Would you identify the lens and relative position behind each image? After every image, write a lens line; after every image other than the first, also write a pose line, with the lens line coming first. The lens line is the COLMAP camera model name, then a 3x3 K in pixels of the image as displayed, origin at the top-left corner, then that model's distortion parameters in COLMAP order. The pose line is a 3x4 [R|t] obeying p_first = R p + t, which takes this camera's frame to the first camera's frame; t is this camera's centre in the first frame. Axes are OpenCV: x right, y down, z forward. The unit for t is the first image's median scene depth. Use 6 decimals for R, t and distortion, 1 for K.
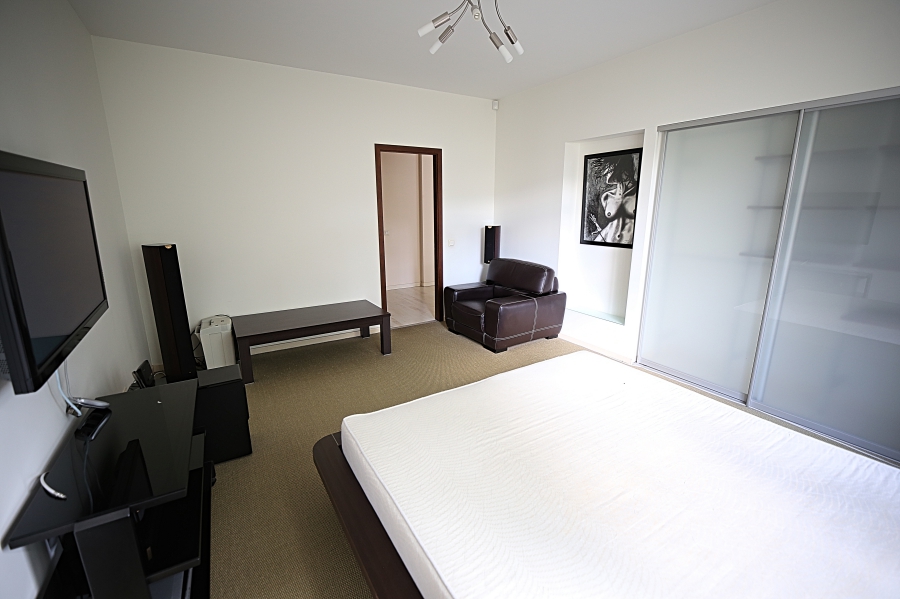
lens RADIAL K [[393.9, 0, 453.0], [0, 393.9, 297.1], [0, 0, 1]] dist [-0.004313, -0.001790]
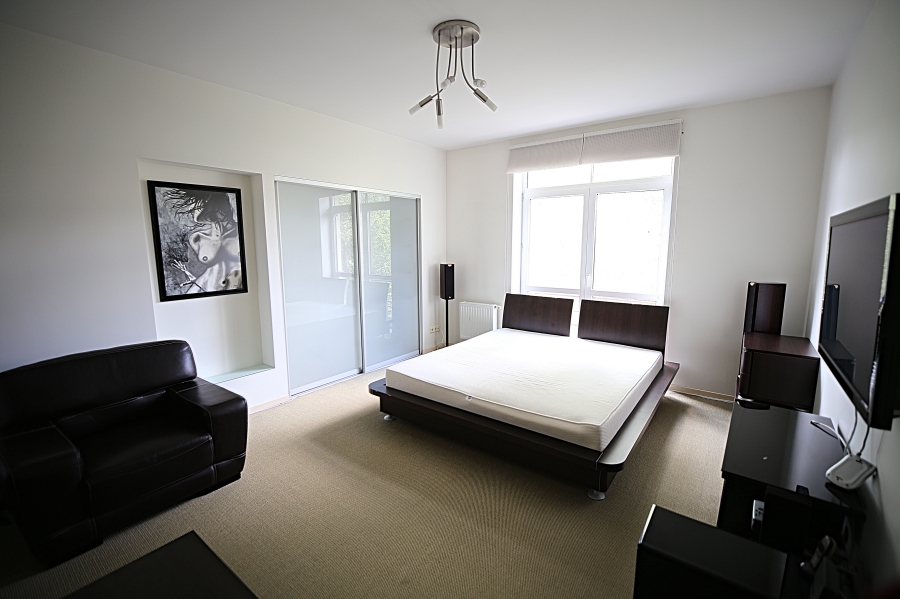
lens RADIAL K [[393.9, 0, 449.5], [0, 393.9, 298.0], [0, 0, 1]] dist [-0.004313, -0.001790]
pose [[-0.368171, -0.134570, 0.919968, -0.573969], [0.213073, 0.950925, 0.224370, -0.210018], [-0.905014, 0.278627, -0.321429, 0.831938]]
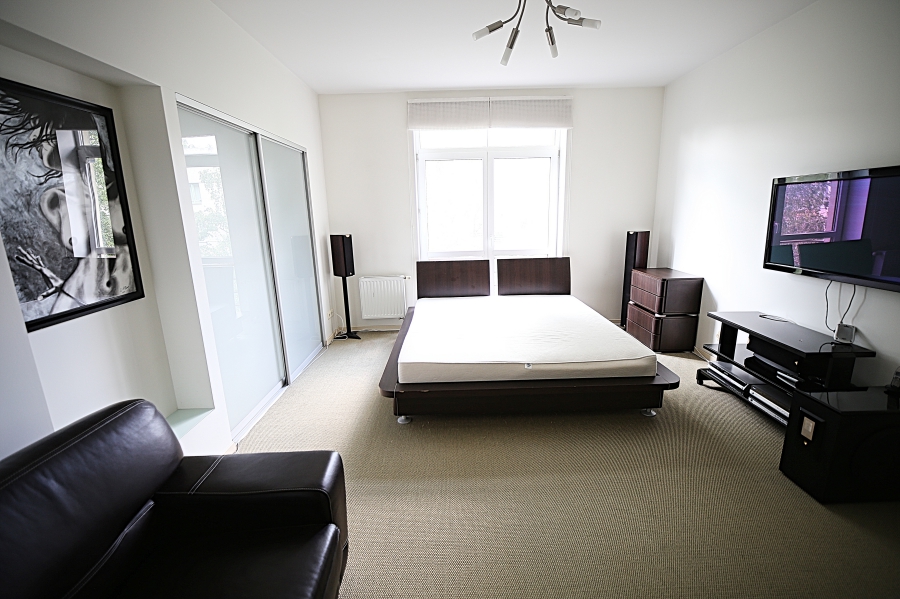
lens RADIAL K [[393.9, 0, 450.1], [0, 393.9, 298.9], [0, 0, 1]] dist [-0.004313, -0.001790]
pose [[-0.858835, -0.097607, 0.502867, -0.173679], [0.137667, 0.901583, 0.410118, -0.275117], [-0.493407, 0.421452, -0.760873, 1.159623]]
